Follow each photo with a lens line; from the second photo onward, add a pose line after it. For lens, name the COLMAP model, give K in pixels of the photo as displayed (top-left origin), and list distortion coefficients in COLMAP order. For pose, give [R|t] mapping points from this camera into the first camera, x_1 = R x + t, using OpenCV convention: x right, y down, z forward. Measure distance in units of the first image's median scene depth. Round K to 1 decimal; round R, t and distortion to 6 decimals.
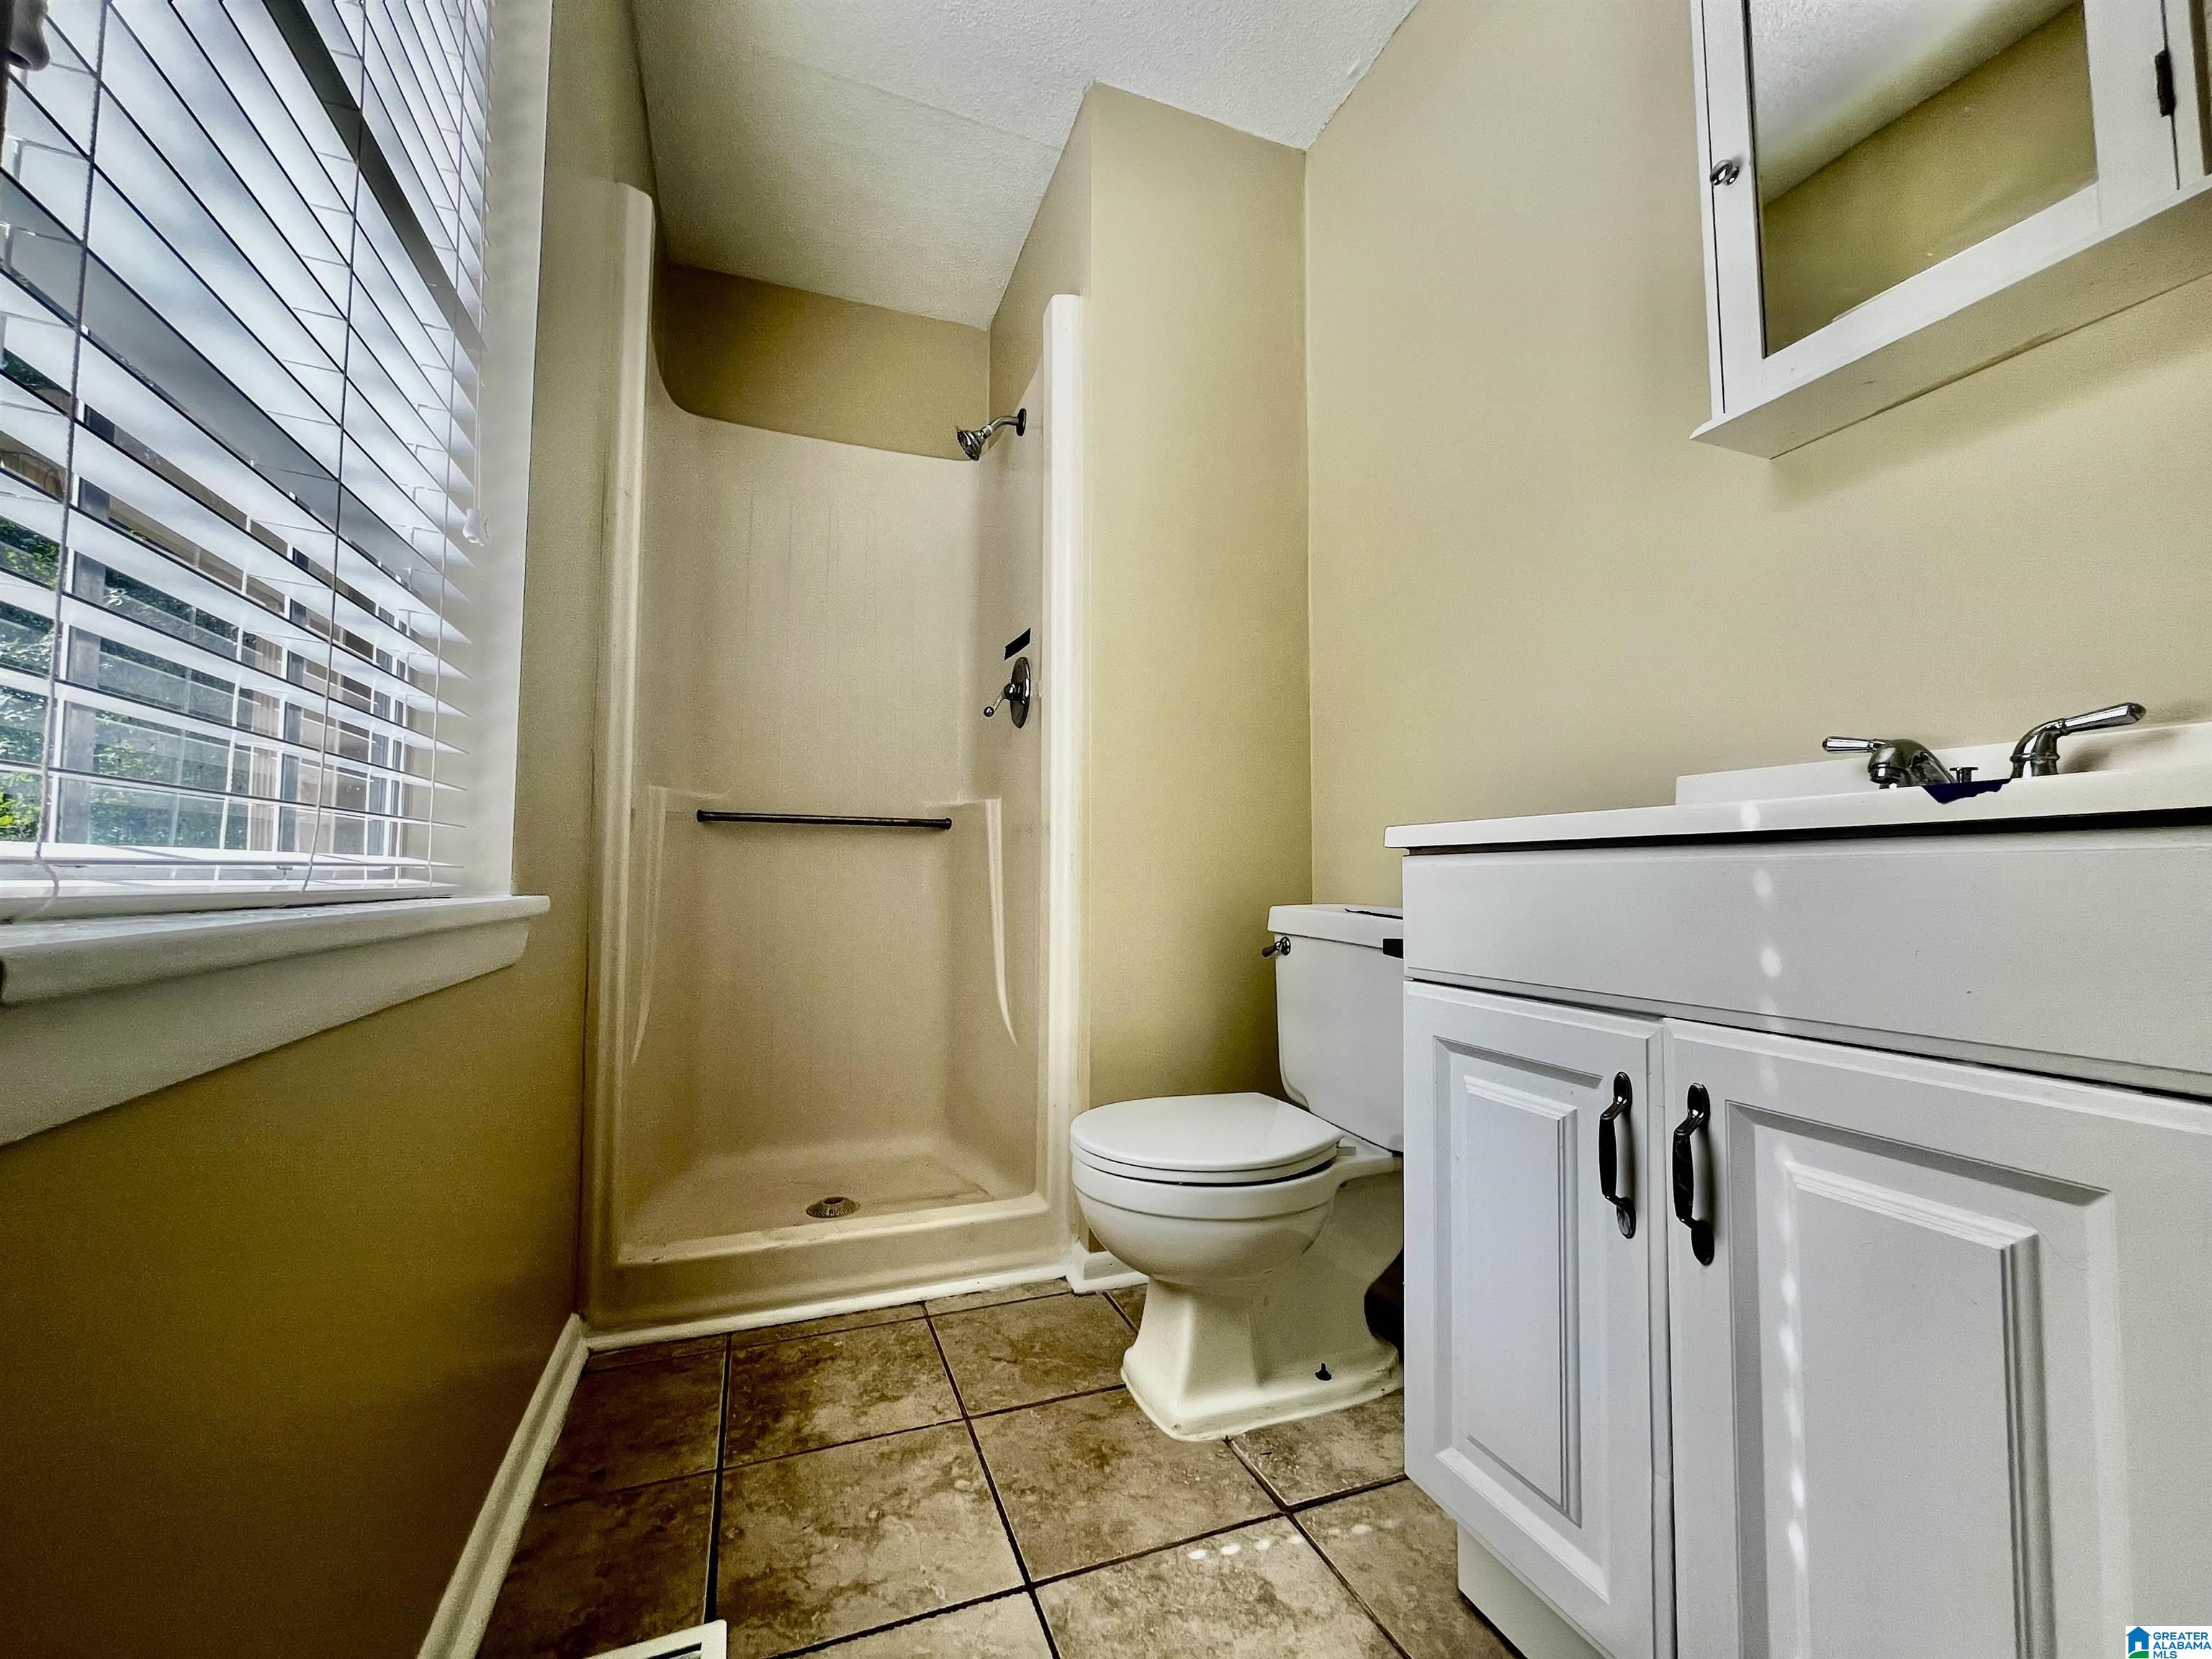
lens RADIAL K [[895.1, 0, 1111.1], [0, 895.1, 827.9], [0, 0, 1]] dist [-0.001478, 0.000031]
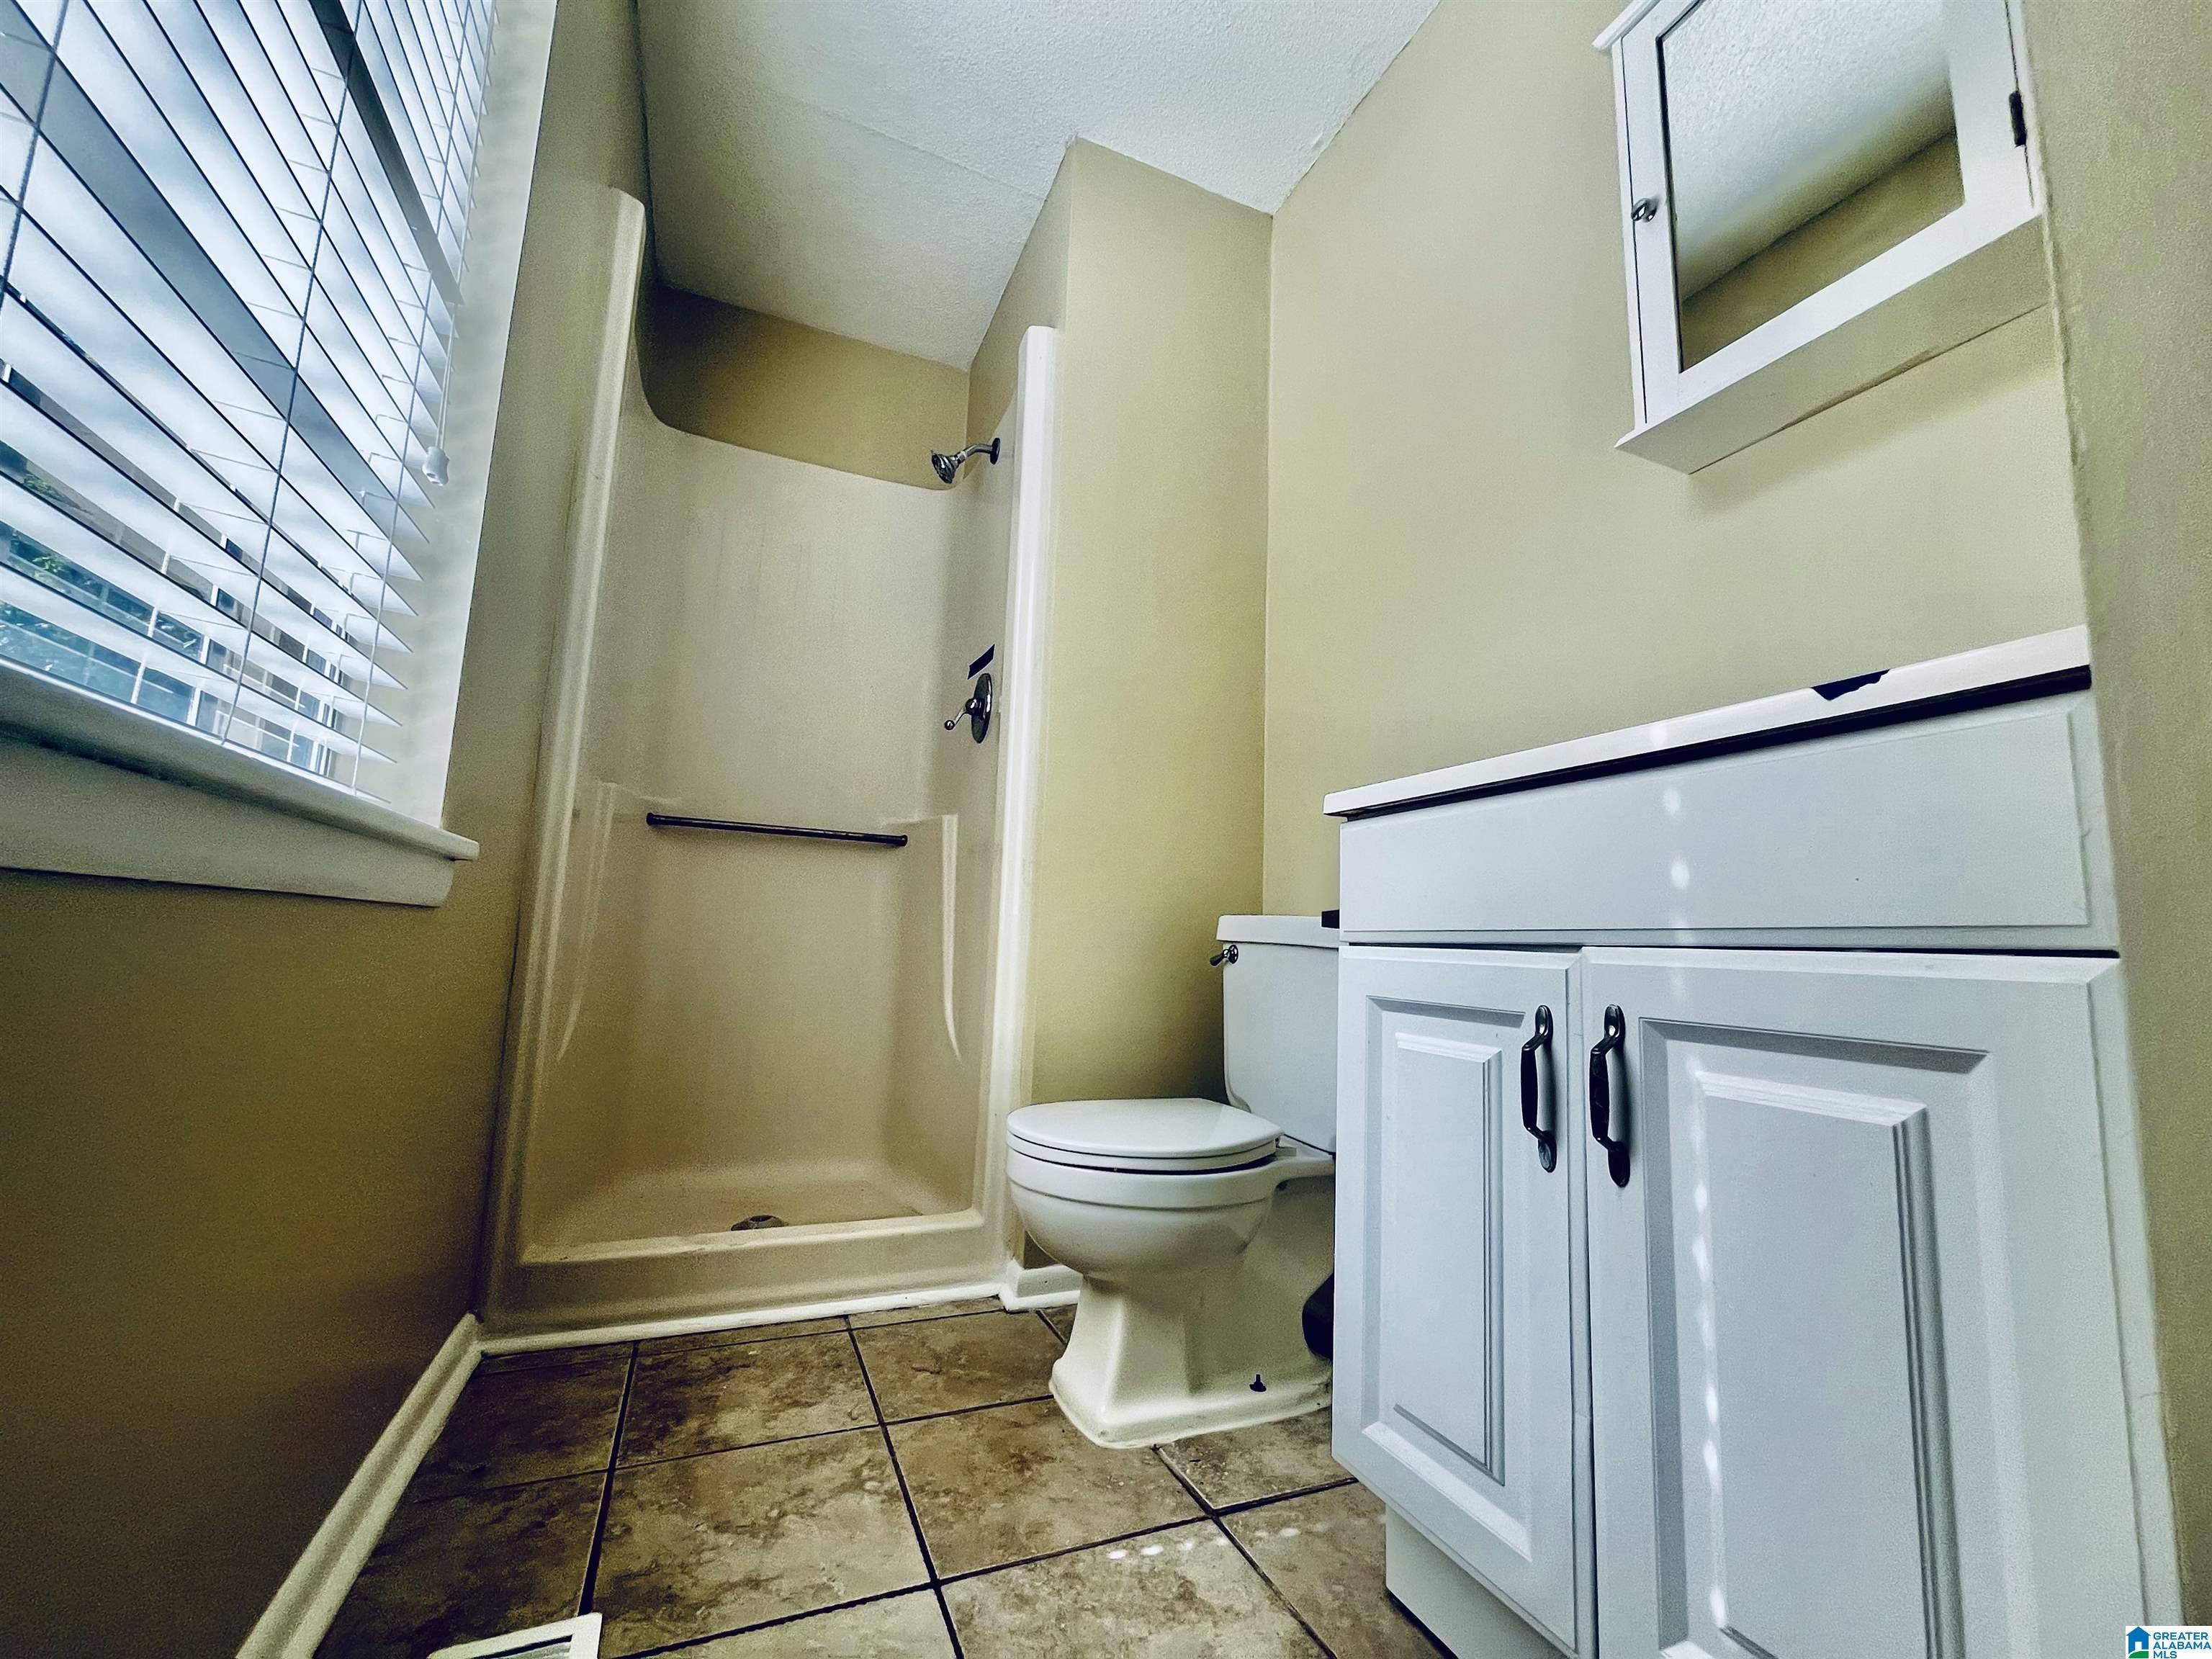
lens RADIAL K [[895.1, 0, 1110.2], [0, 895.1, 822.9], [0, 0, 1]] dist [-0.001478, 0.000031]
pose [[0.998586, 0.038419, 0.036731, 0.024295], [-0.035539, 0.996469, -0.076073, 0.105503], [-0.039524, 0.074660, 0.996425, -0.002322]]
